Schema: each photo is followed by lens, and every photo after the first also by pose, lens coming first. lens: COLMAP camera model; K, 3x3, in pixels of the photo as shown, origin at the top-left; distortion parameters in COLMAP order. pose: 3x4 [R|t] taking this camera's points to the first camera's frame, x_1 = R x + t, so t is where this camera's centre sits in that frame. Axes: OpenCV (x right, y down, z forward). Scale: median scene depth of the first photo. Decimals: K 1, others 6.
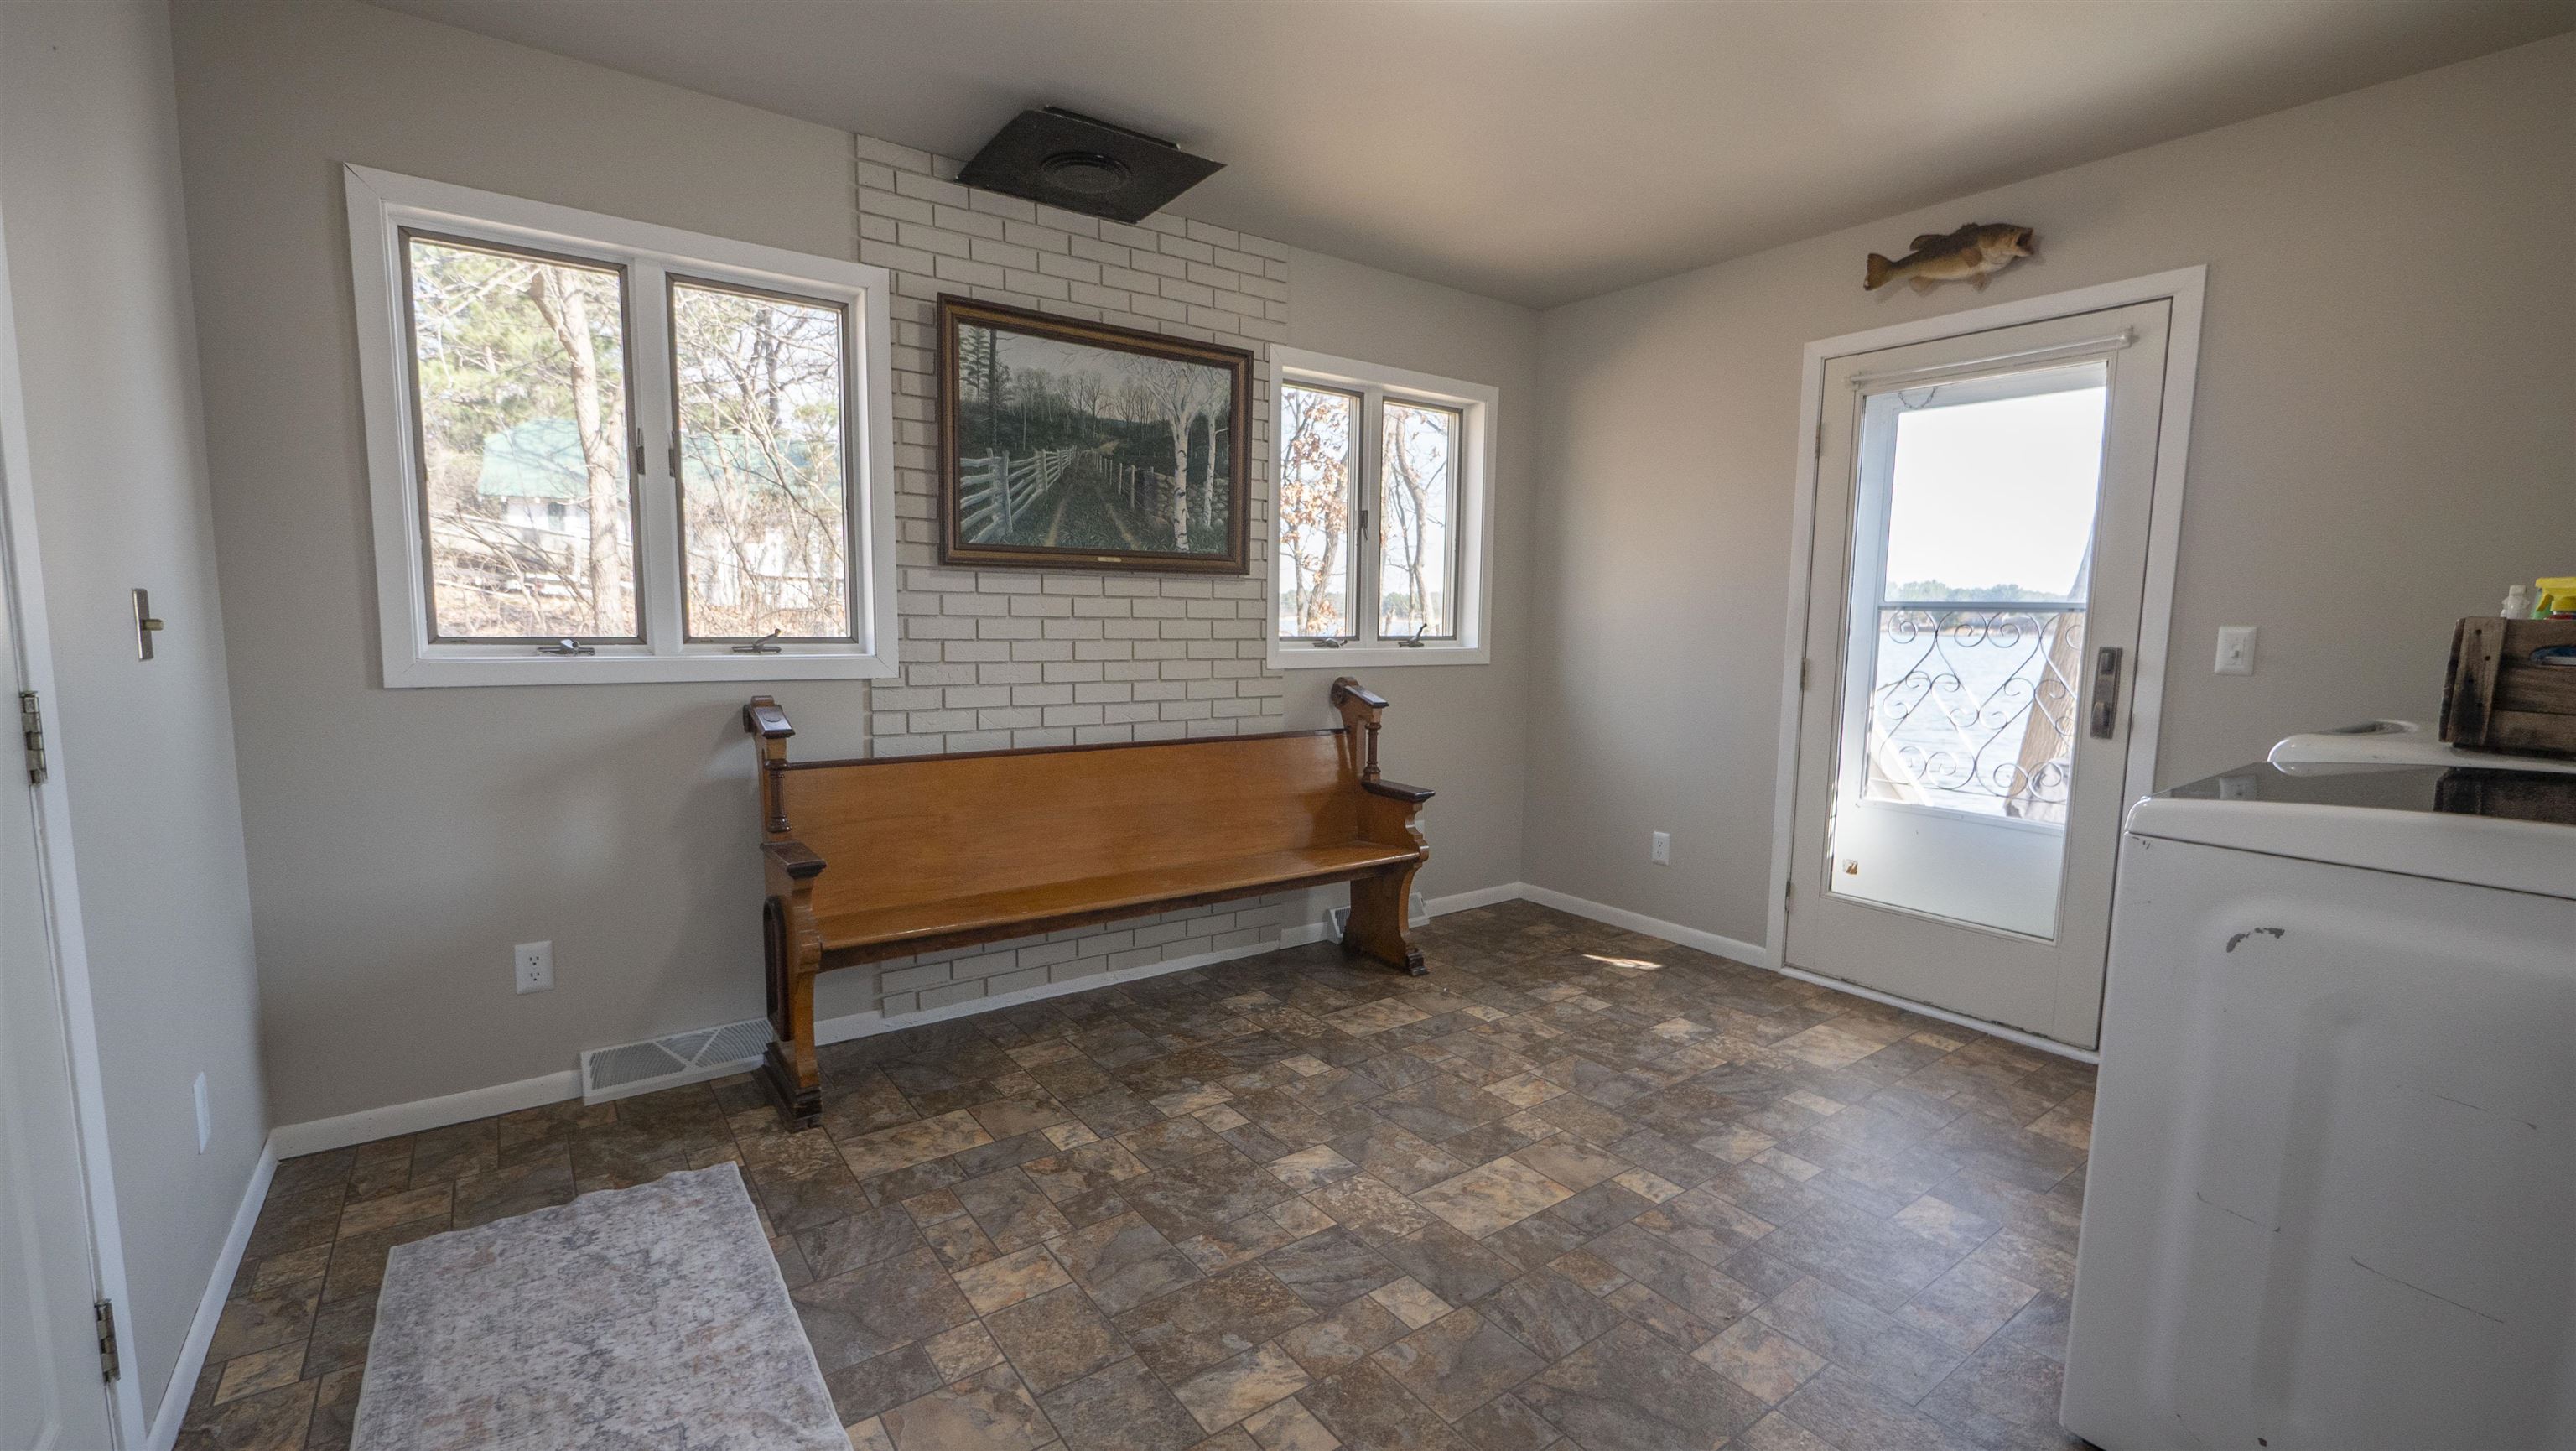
lens RADIAL K [[1077.8, 0, 1295.1], [0, 1077.8, 729.4], [0, 0, 1]] dist [-0.000169, 0.000054]
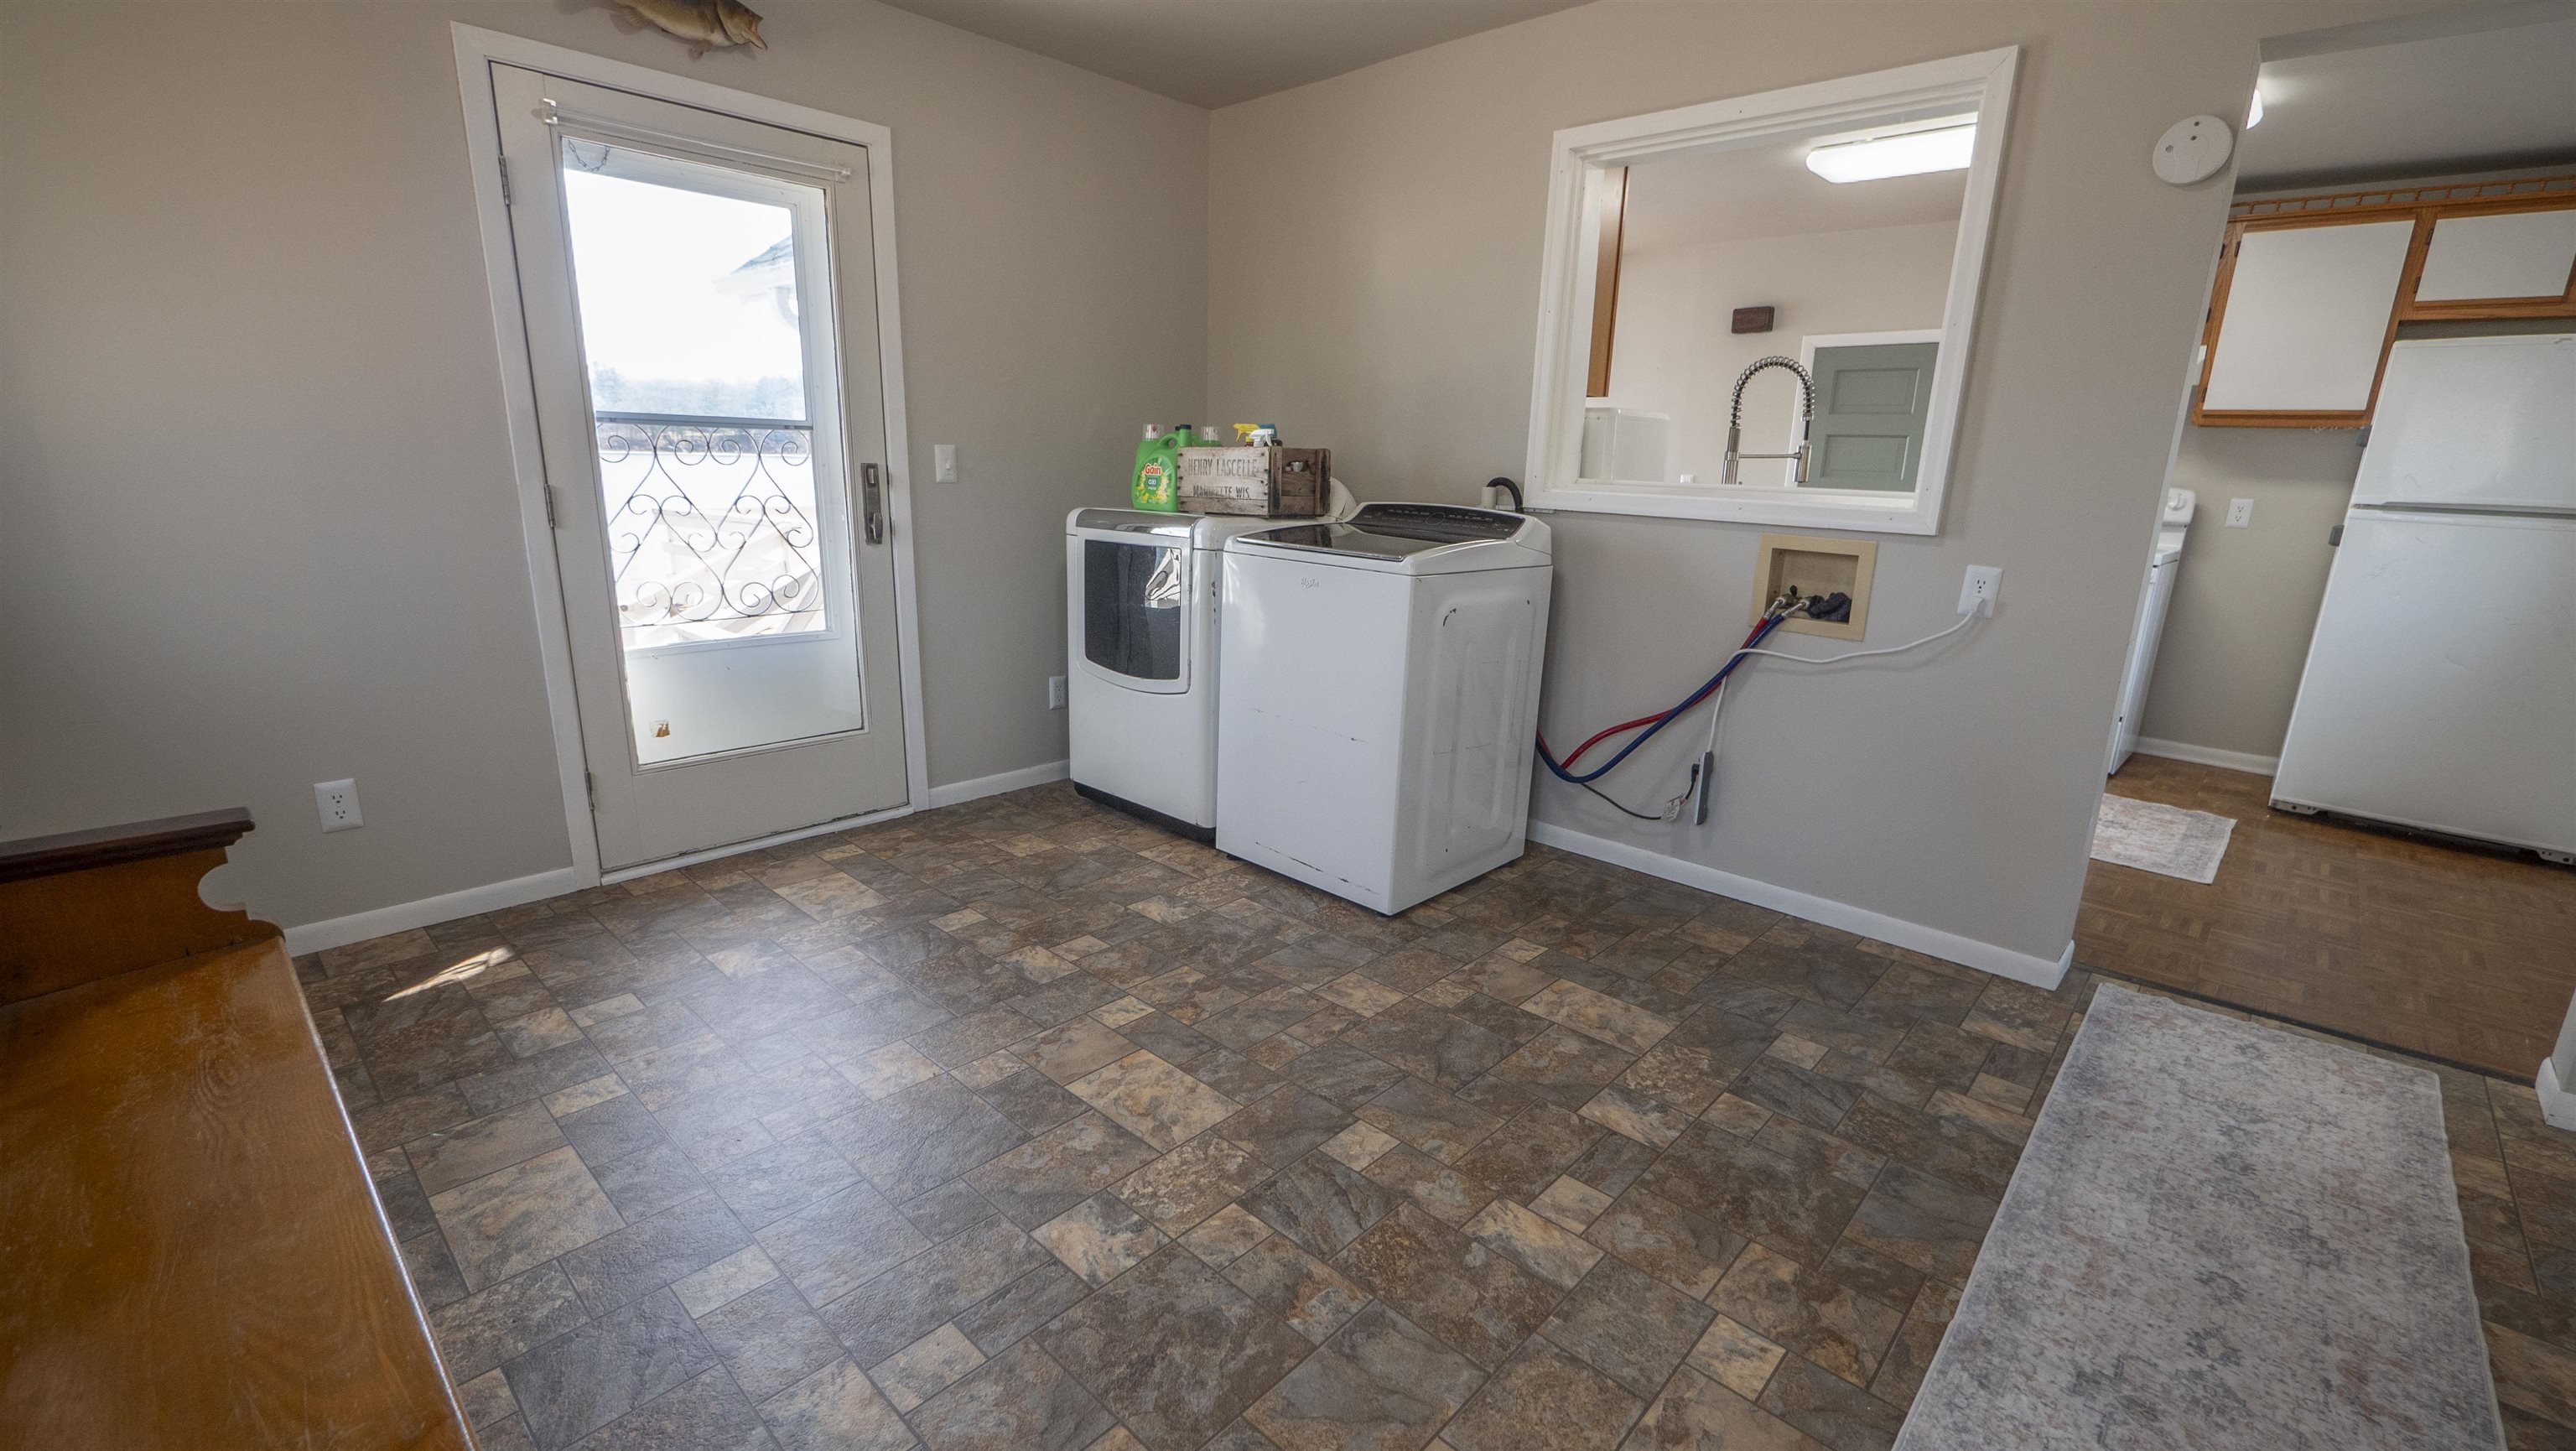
lens RADIAL K [[1099.2, 0, 1285.0], [0, 1099.2, 744.3], [0, 0, 1]] dist [-0.001510, 0.000028]
pose [[-0.181111, -0.268879, 0.945993, -0.473645], [0.078521, 0.954876, 0.286437, -0.085253], [-0.980323, 0.126157, -0.151826, 0.729902]]
